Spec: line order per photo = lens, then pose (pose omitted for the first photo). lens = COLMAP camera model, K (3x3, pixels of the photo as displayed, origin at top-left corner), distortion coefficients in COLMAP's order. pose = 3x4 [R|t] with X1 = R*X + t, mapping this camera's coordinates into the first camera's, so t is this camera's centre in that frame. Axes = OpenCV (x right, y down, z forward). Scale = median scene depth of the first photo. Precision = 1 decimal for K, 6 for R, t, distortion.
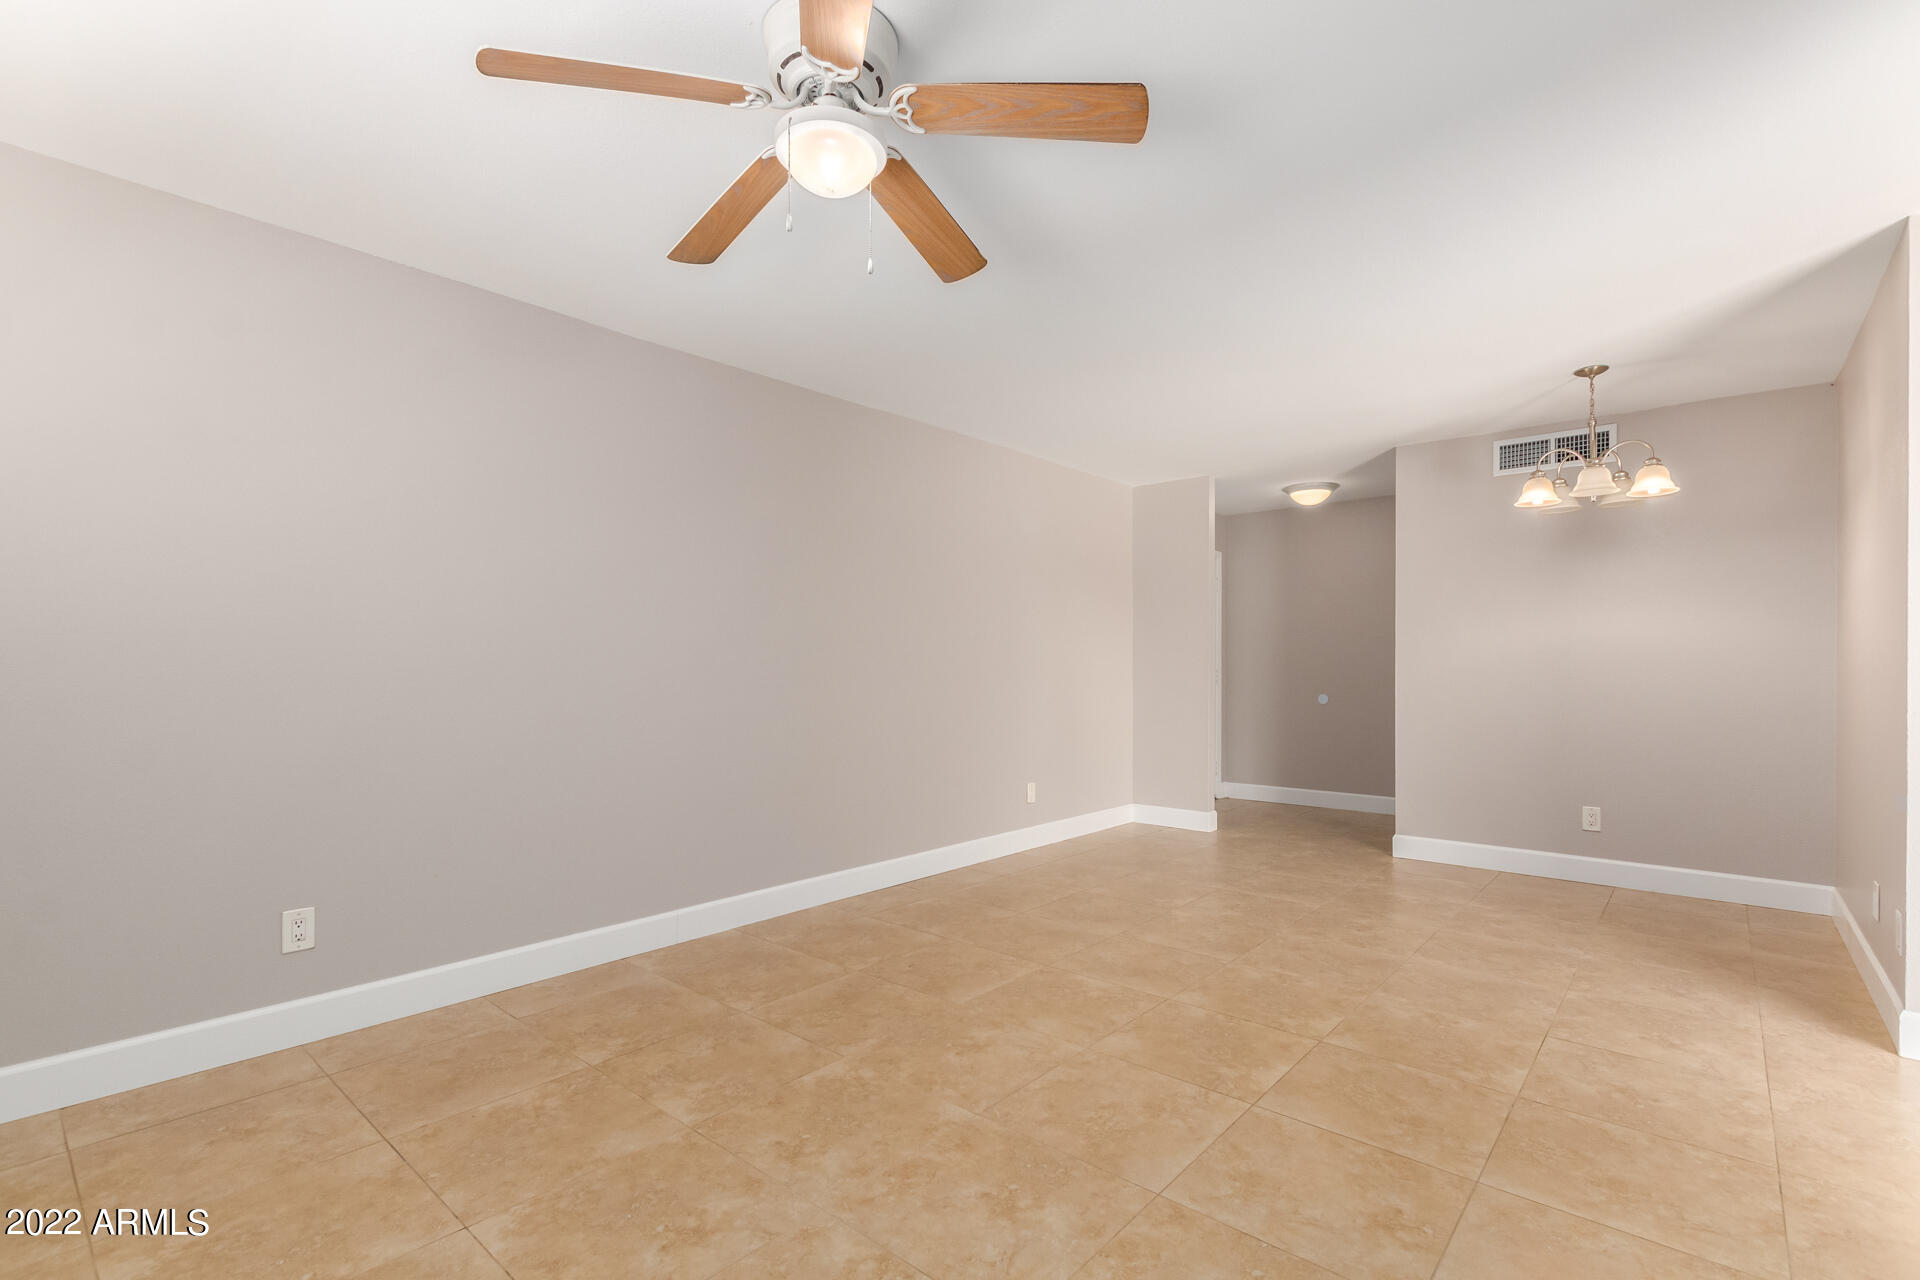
lens RADIAL K [[875.9, 0, 958.2], [0, 875.9, 672.9], [0, 0, 1]] dist [0.002224, 0.000419]
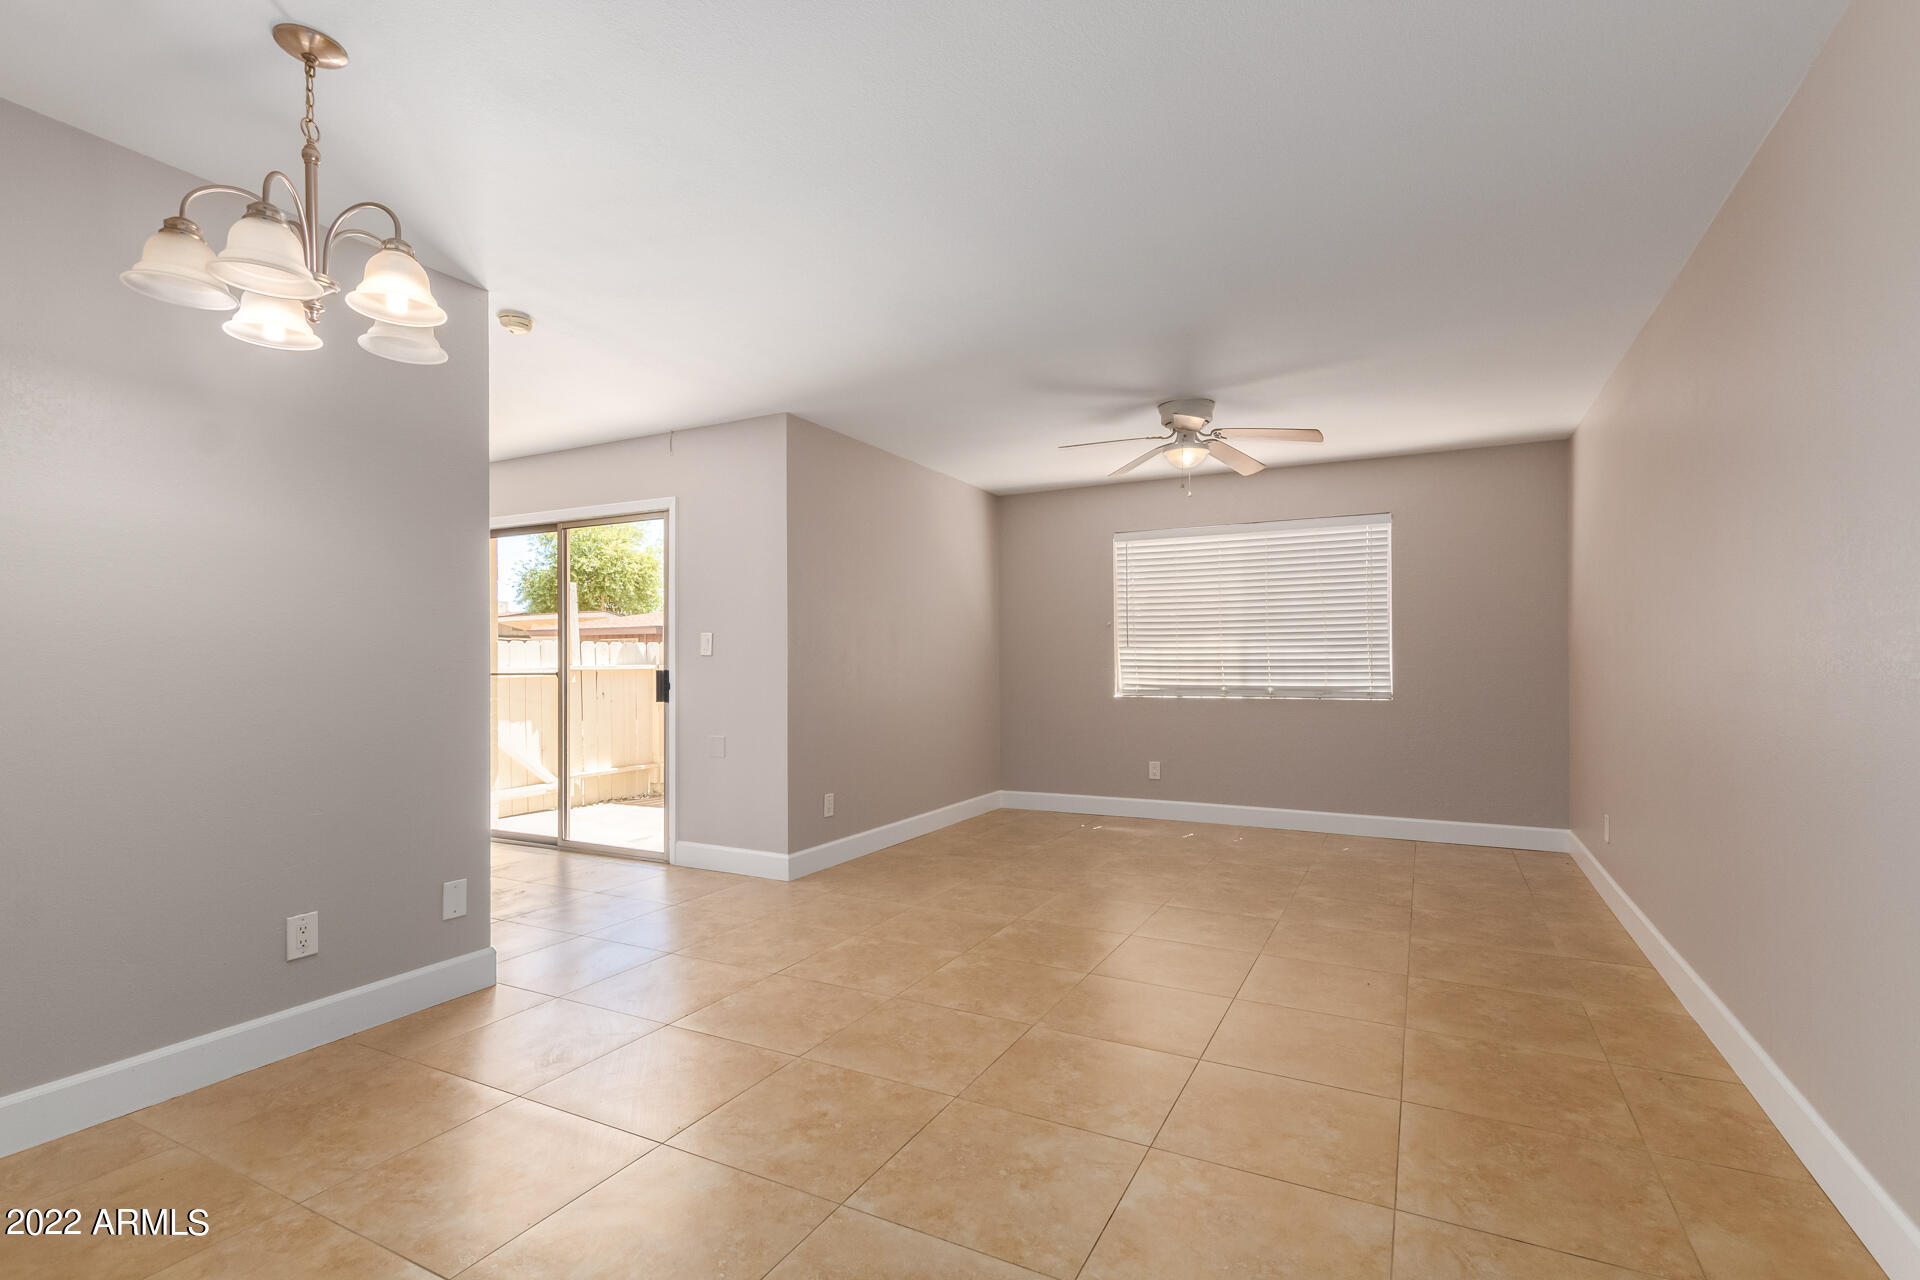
lens RADIAL K [[877.4, 0, 962.9], [0, 877.4, 661.7], [0, 0, 1]] dist [-0.000552, -0.000379]
pose [[-0.972611, 0.001323, -0.232434, 0.581175], [0.000278, 0.999990, 0.004526, -0.005726], [0.232438, 0.004337, -0.972602, 1.829548]]
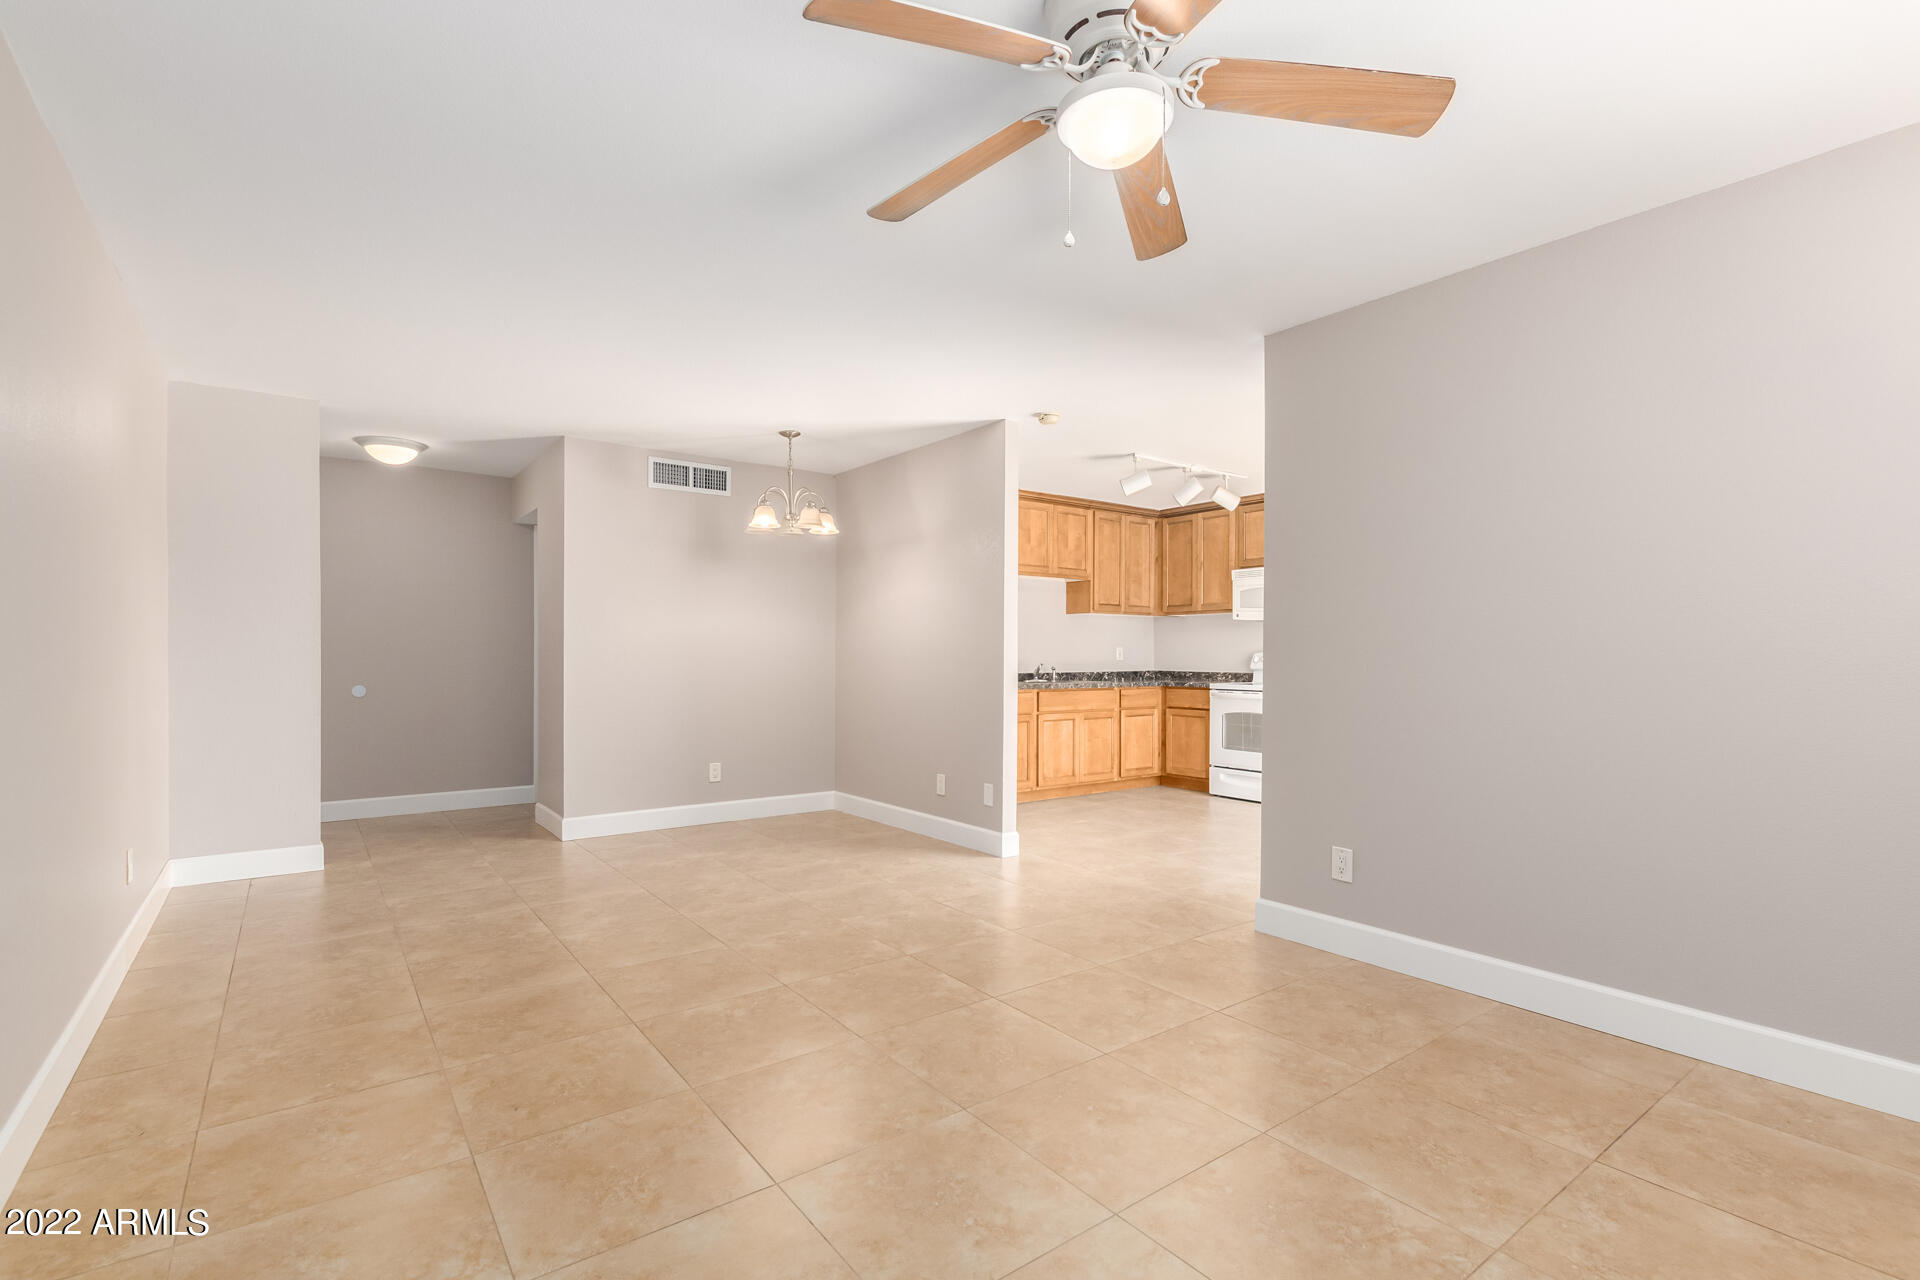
lens RADIAL K [[877.4, 0, 962.9], [0, 877.4, 661.7], [0, 0, 1]] dist [-0.000552, -0.000379]
pose [[0.203234, -0.009162, 0.979087, -0.641378], [0.006953, 0.999945, 0.007914, -0.003308], [-0.979106, 0.005199, 0.203286, 0.548847]]
